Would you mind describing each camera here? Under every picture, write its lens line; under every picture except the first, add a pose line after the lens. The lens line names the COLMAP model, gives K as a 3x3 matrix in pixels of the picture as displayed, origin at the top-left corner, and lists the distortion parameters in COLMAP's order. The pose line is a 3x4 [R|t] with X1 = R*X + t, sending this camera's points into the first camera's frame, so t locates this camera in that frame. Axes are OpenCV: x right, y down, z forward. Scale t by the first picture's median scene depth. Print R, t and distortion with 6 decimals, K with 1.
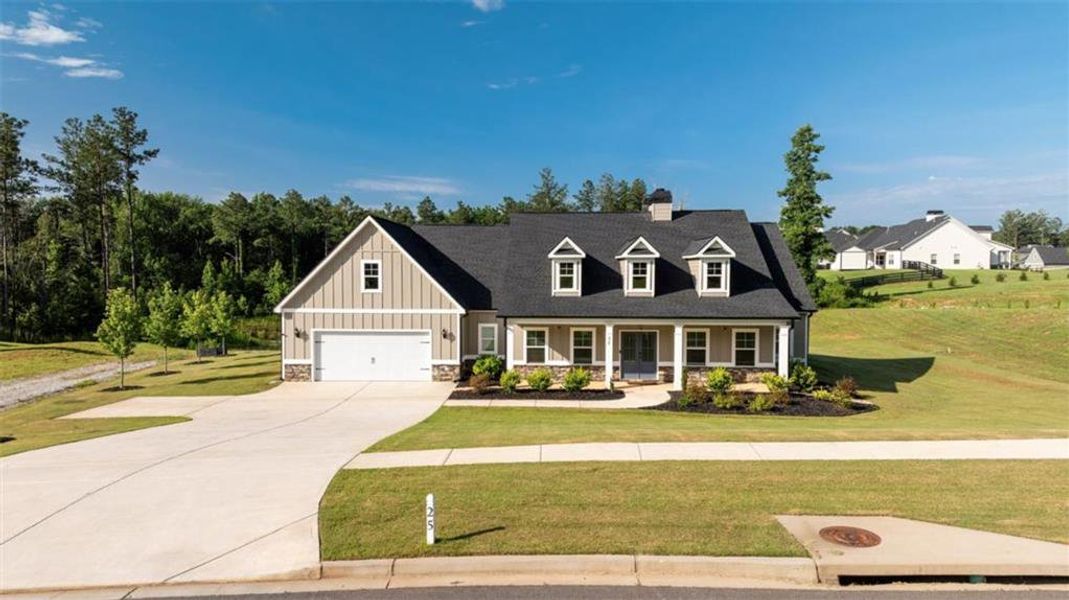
lens RADIAL K [[714.2, 0, 534.6], [0, 714.2, 309.0], [0, 0, 1]] dist [0.068601, -0.006291]
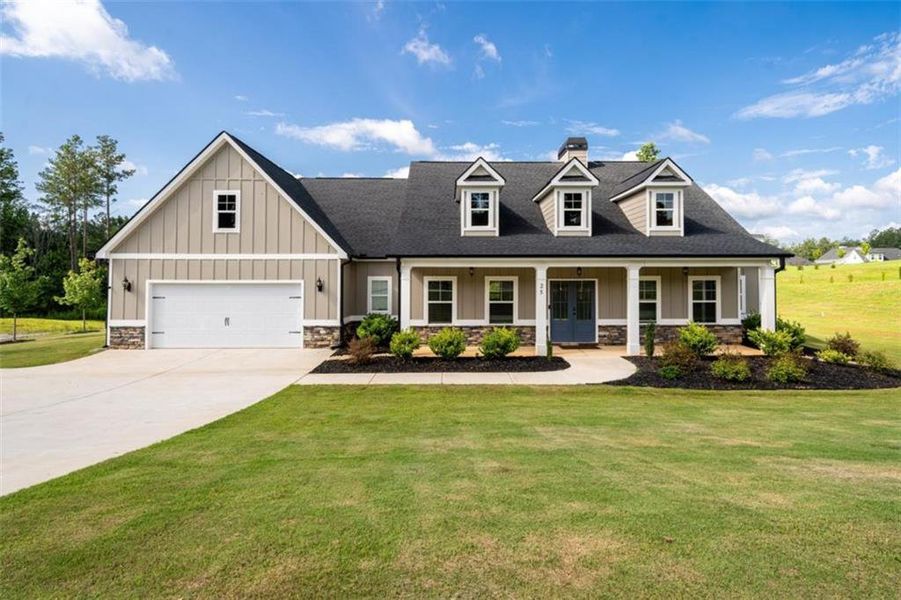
lens RADIAL K [[489.8, 0, 461.7], [0, 489.8, 272.0], [0, 0, 1]] dist [-0.059494, 0.060220]
pose [[0.998014, -0.001305, 0.062984, -0.008260], [0.005433, 0.997844, -0.065406, 0.055586], [-0.062762, 0.065618, 0.995869, 0.475194]]
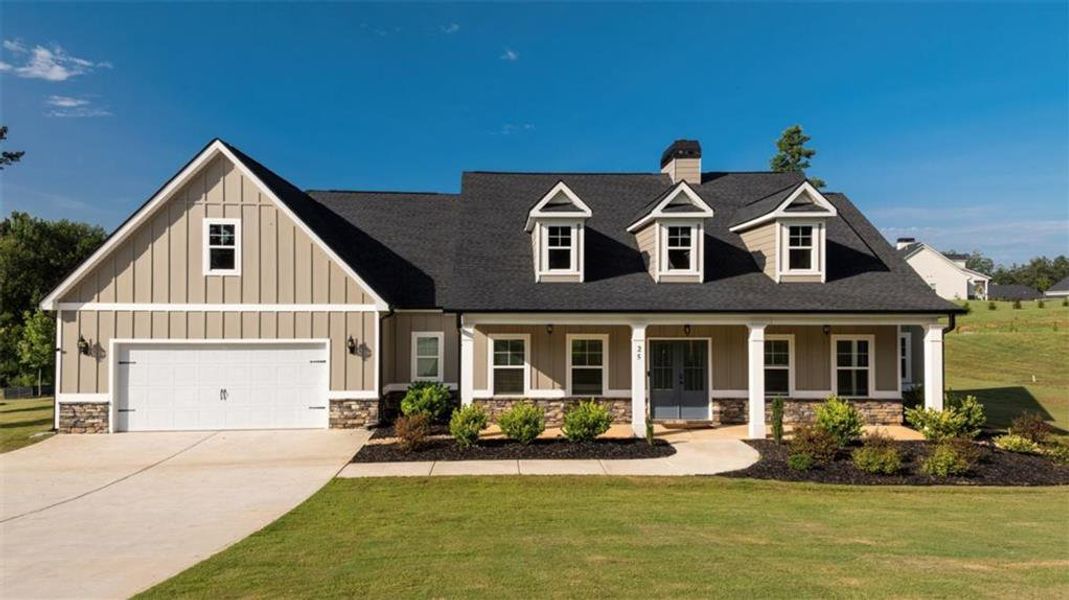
lens RADIAL K [[714.2, 0, 534.6], [0, 714.2, 309.0], [0, 0, 1]] dist [0.068601, -0.006291]
pose [[0.996384, 0.000296, 0.084961, -0.027428], [0.004923, 0.998113, -0.061207, 0.041410], [-0.084819, 0.061403, 0.994503, 0.404317]]
